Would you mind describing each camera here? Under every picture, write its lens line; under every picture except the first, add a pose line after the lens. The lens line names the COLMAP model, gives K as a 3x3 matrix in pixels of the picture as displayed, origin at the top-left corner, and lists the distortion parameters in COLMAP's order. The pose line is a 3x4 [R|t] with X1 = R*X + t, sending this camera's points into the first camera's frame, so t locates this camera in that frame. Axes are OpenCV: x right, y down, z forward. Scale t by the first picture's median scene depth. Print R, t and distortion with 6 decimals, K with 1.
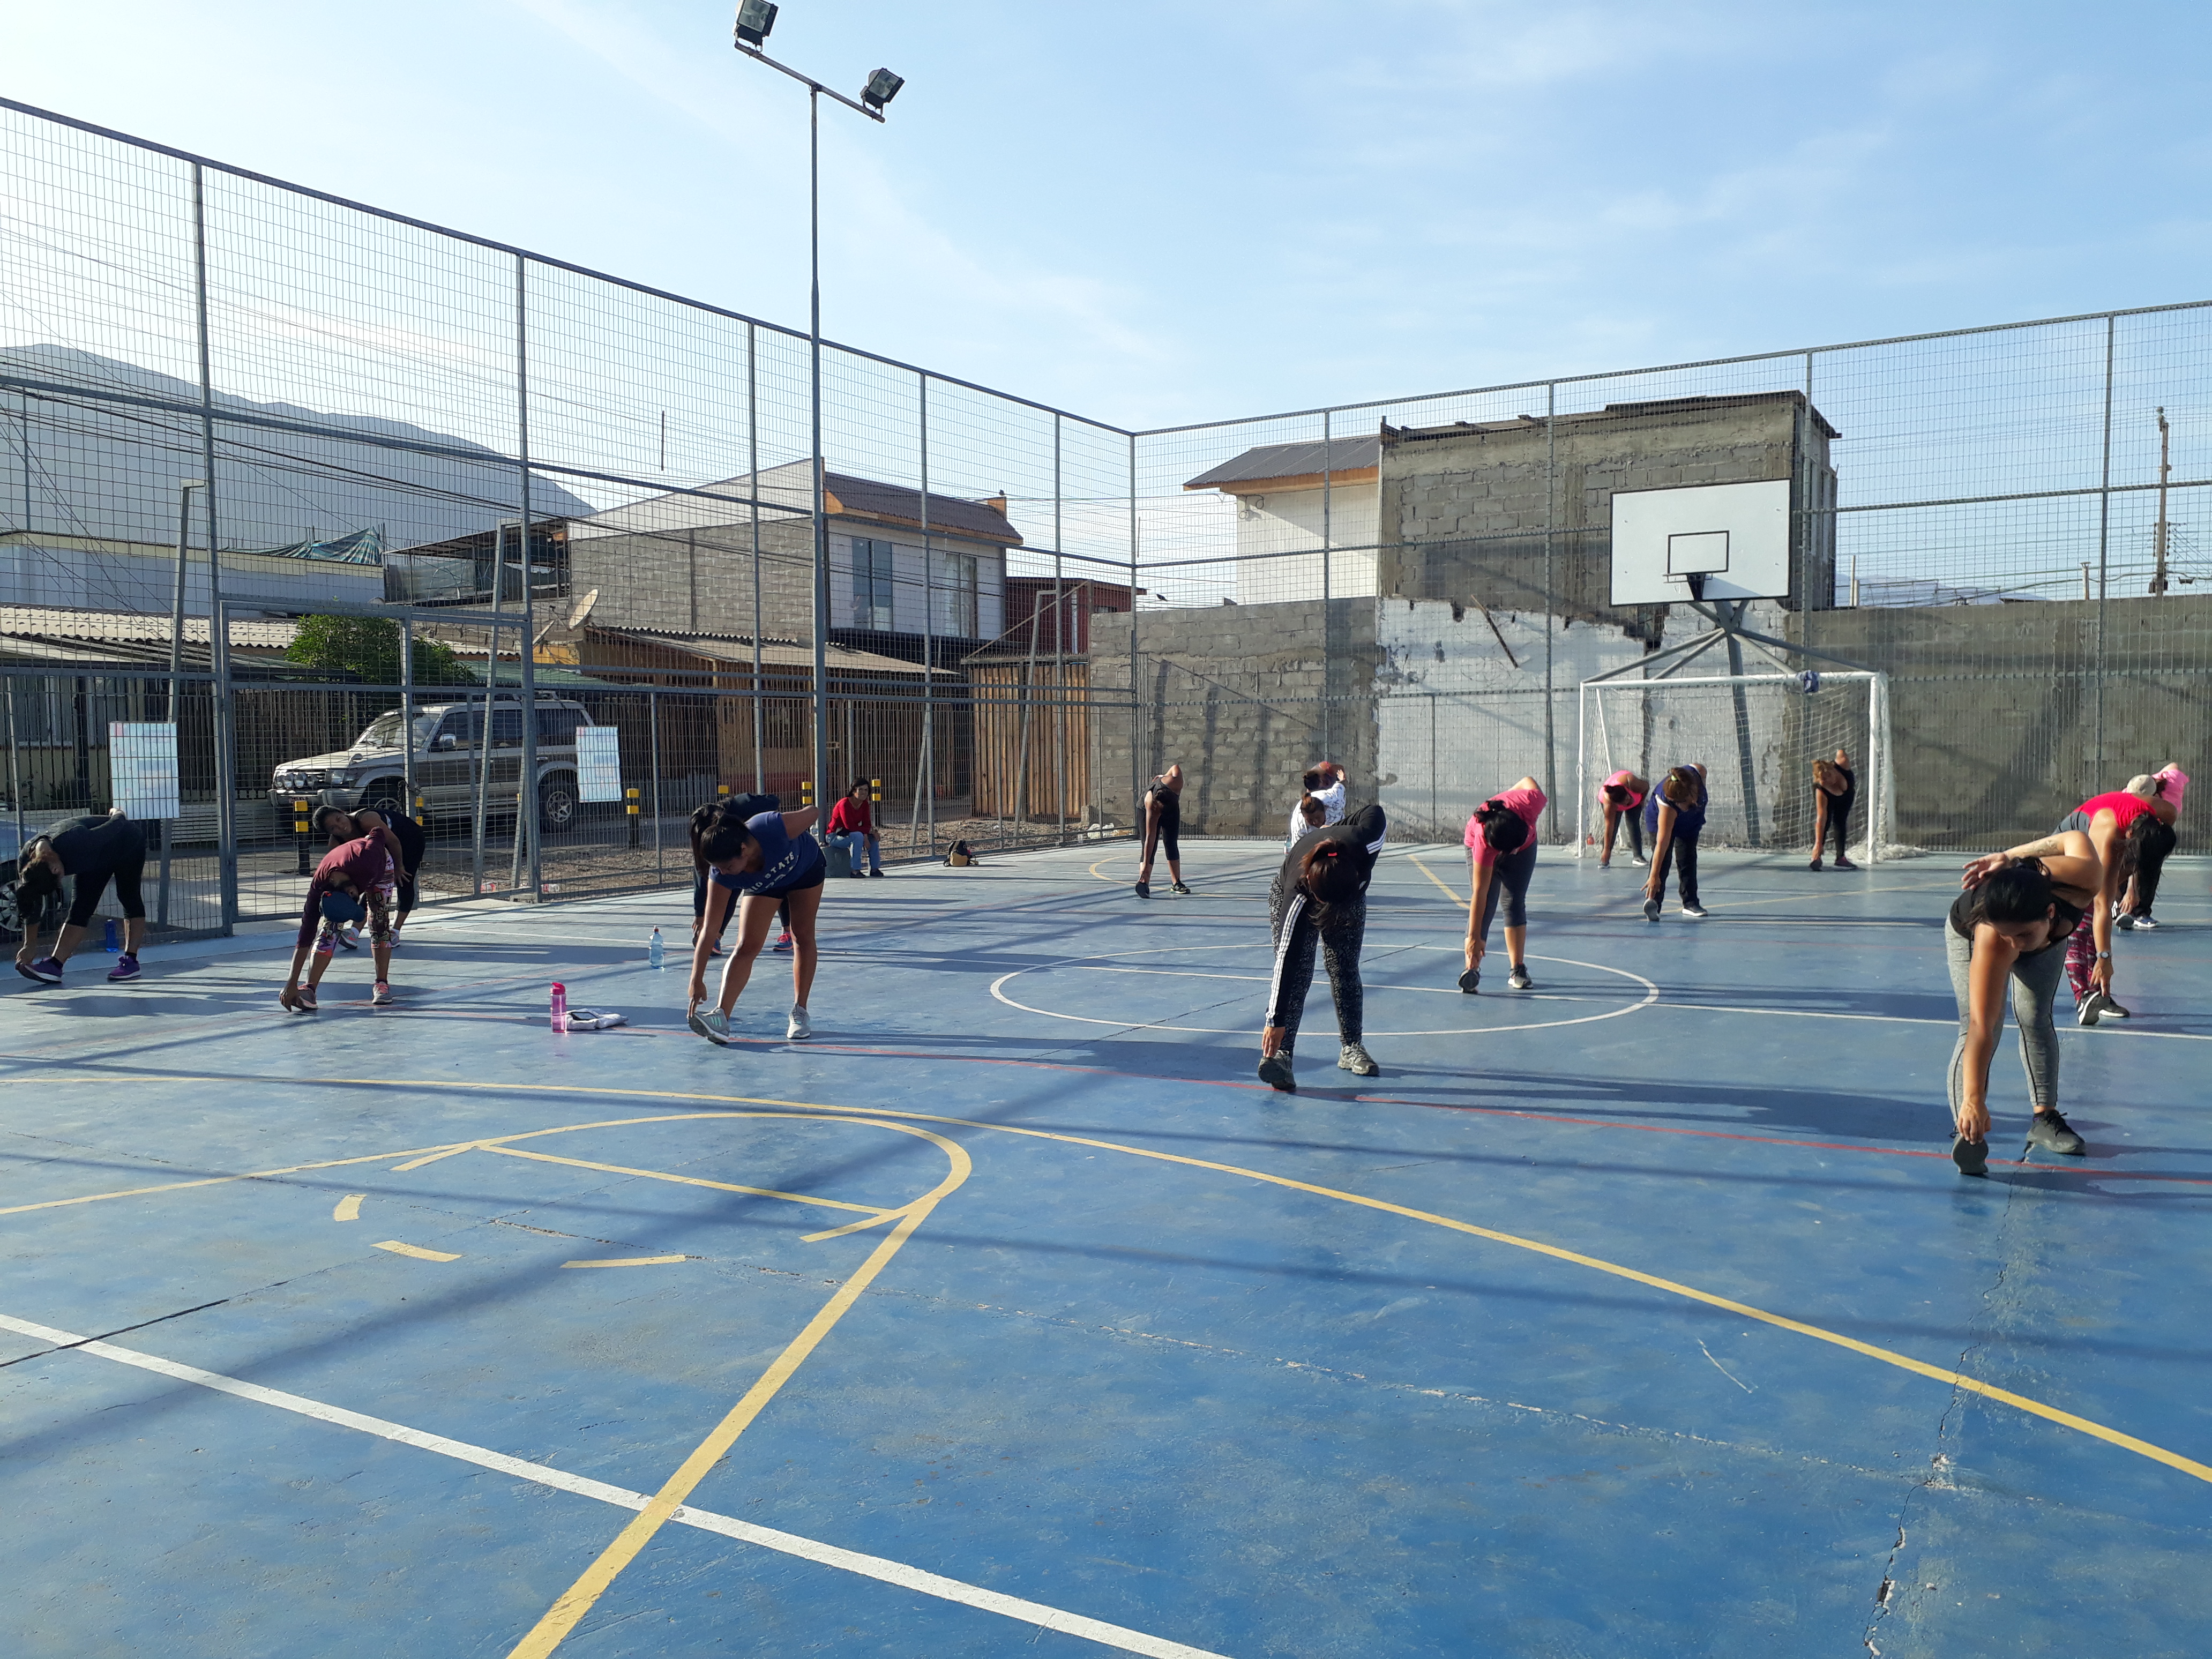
lens RADIAL K [[1759.5, 0, 1071.3], [0, 1759.5, 875.0], [0, 0, 1]] dist [0.105385, -0.187672]
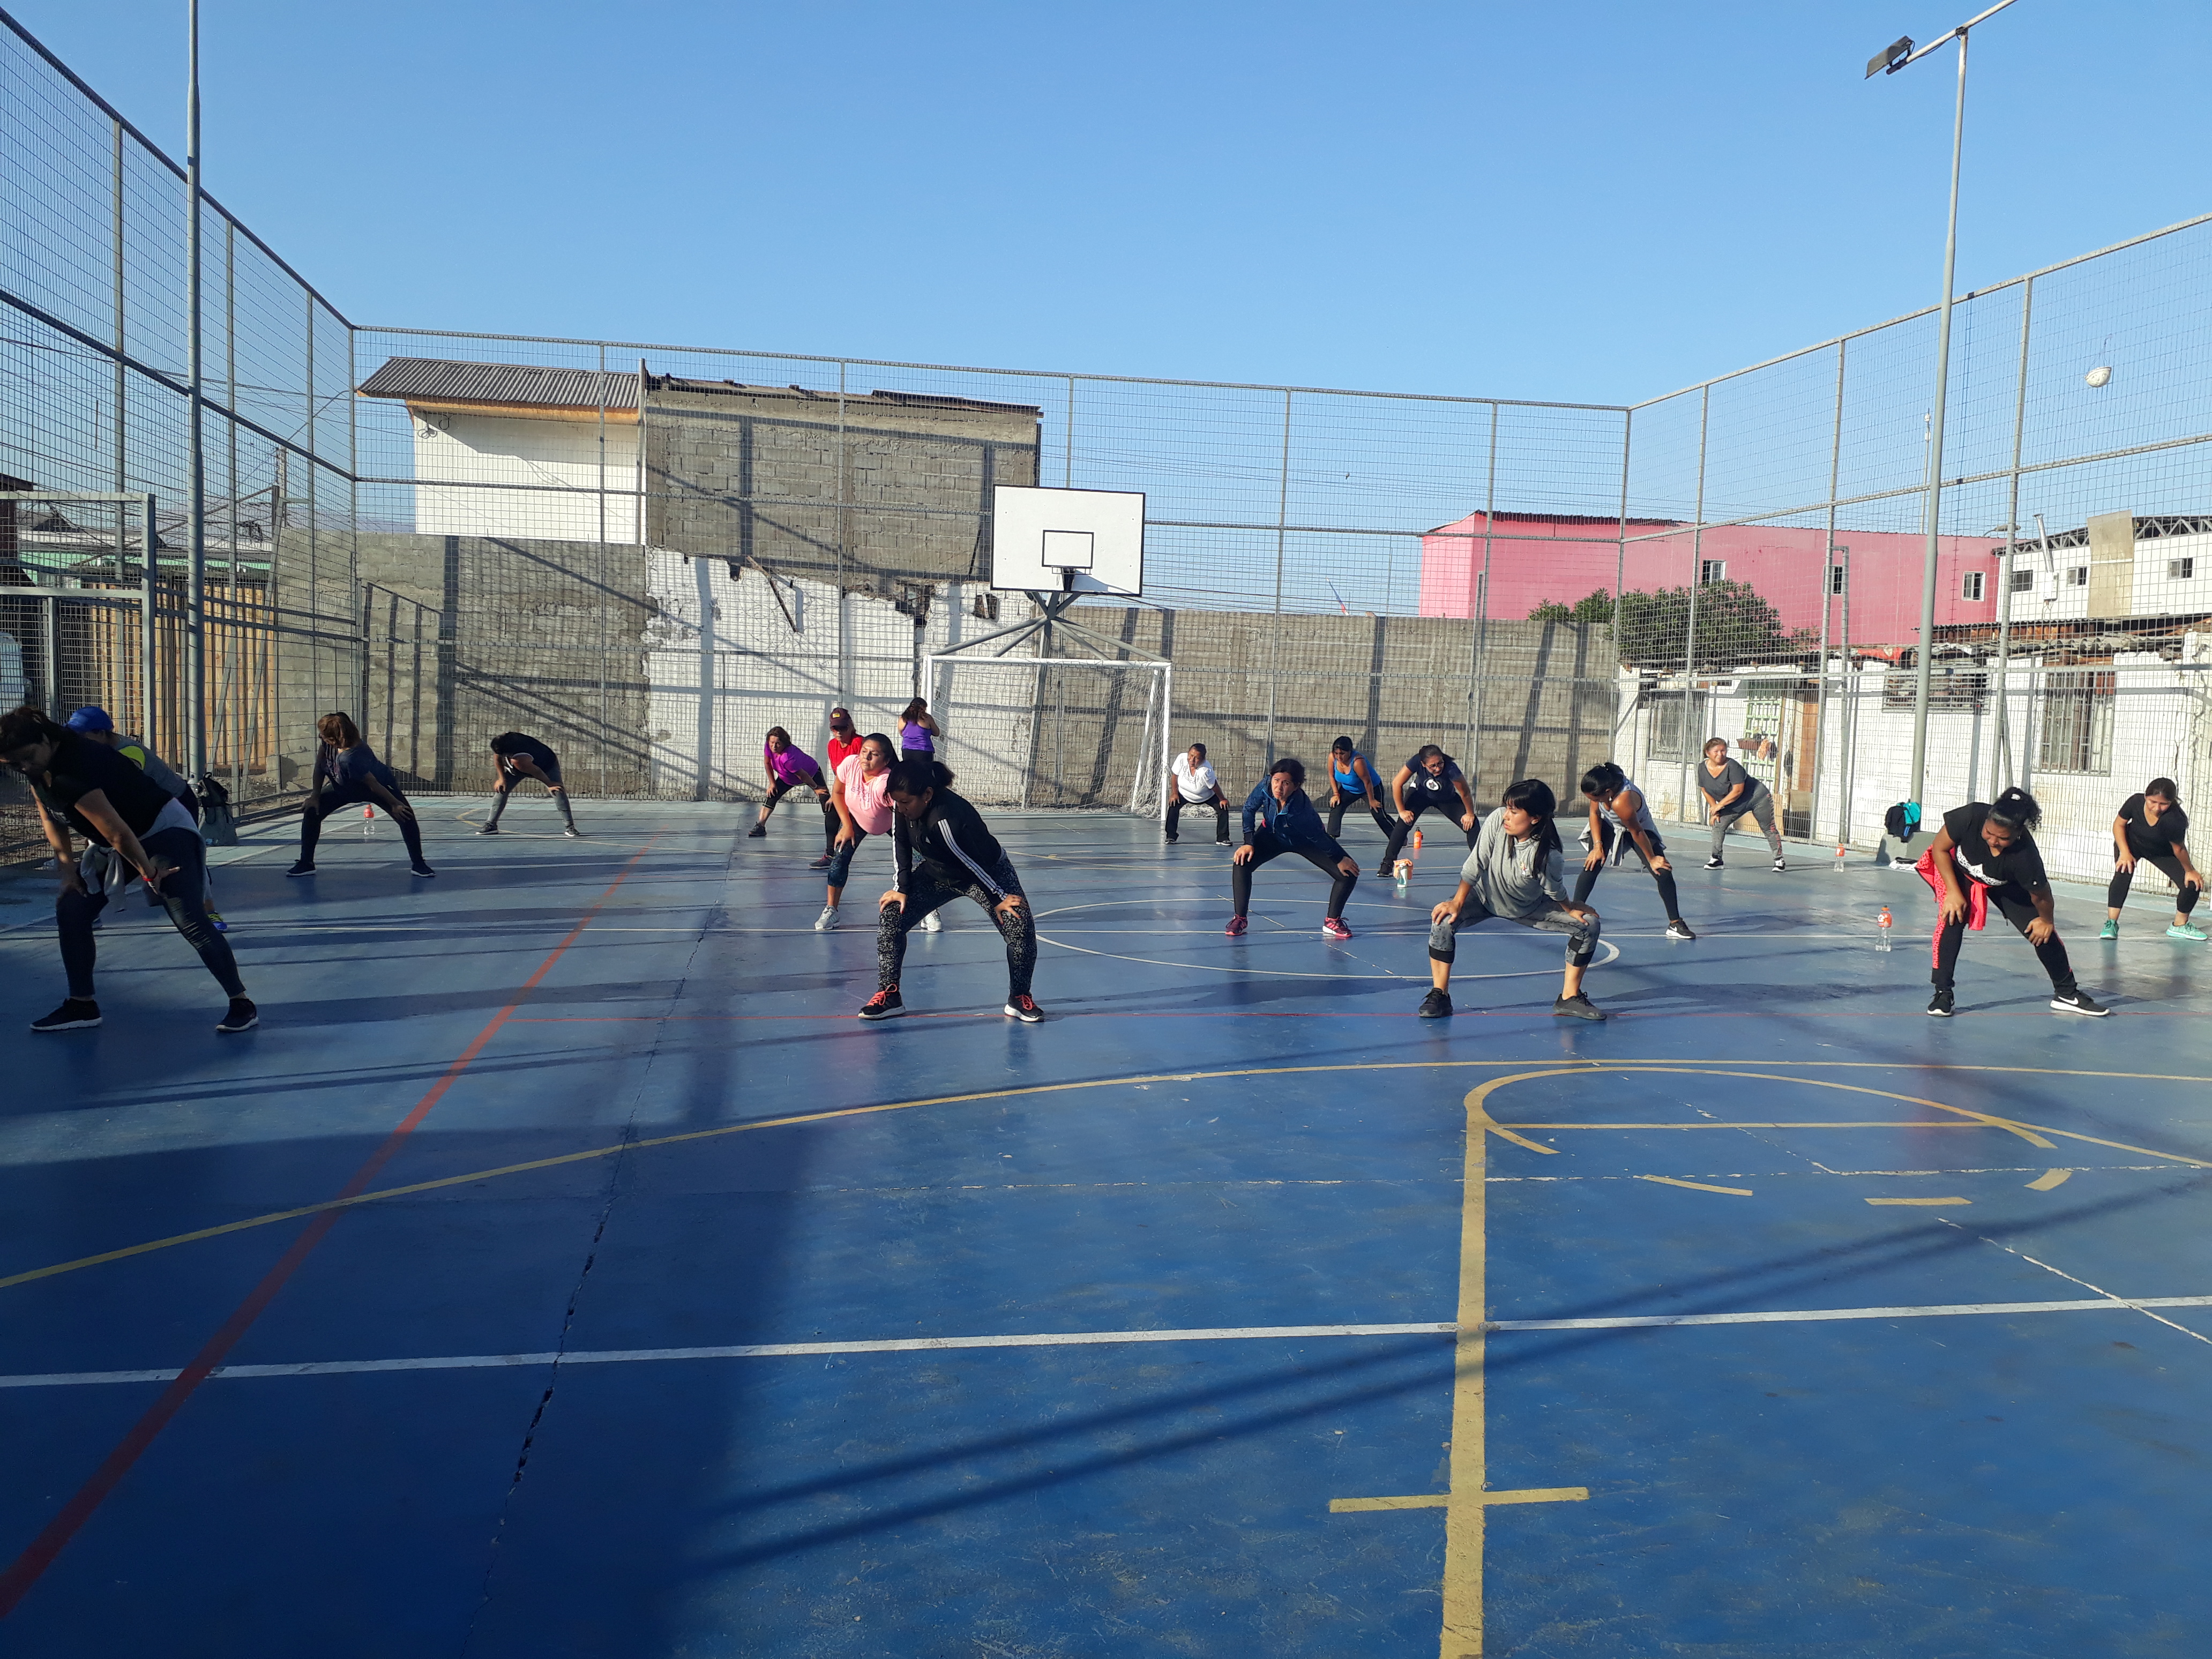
lens RADIAL K [[1766.3, 0, 1094.5], [0, 1766.3, 841.9], [0, 0, 1]] dist [0.130693, -0.189746]
pose [[0.742217, -0.014825, 0.669996, -0.309414], [0.007507, 0.999876, 0.013808, -0.007503], [-0.670118, -0.005218, 0.742236, 0.115264]]
